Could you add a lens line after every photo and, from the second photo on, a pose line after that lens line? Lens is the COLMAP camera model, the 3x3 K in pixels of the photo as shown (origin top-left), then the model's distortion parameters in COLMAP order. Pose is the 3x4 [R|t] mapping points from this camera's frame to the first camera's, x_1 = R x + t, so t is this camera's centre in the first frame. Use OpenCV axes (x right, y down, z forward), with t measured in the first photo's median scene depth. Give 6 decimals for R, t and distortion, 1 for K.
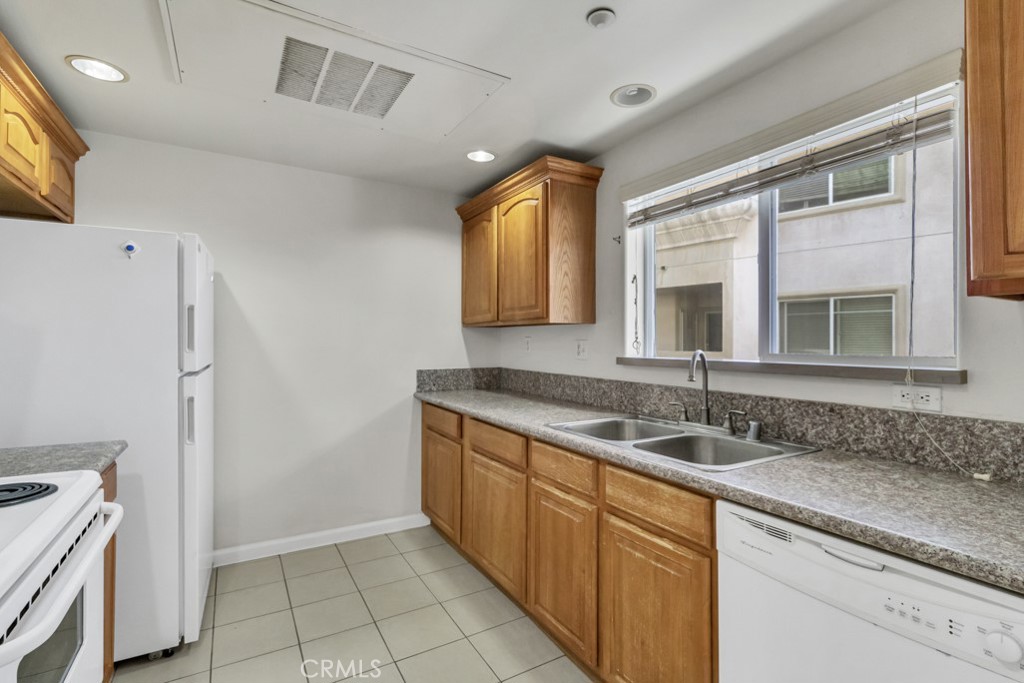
lens RADIAL K [[477.6, 0, 514.6], [0, 477.6, 337.4], [0, 0, 1]] dist [0.001726, 0.000460]
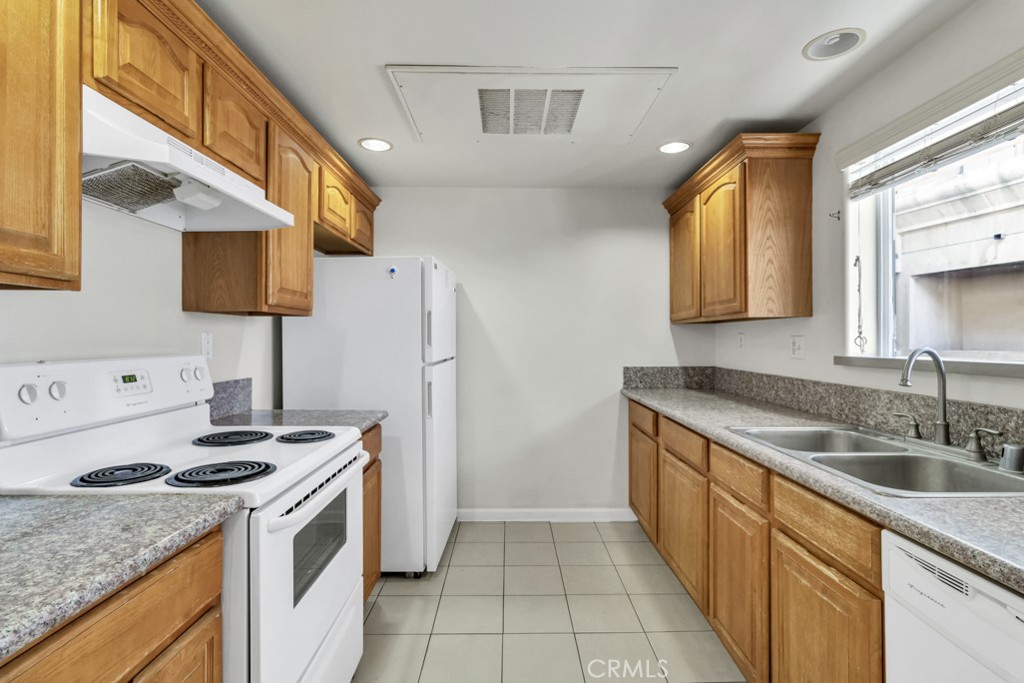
lens RADIAL K [[484.6, 0, 513.4], [0, 484.6, 334.4], [0, 0, 1]] dist [0.000030, 0.000521]
pose [[0.863739, -0.009005, -0.503859, 0.170981], [0.007021, 0.999958, -0.005837, 0.004712], [0.503891, 0.001504, 0.863766, -0.018710]]
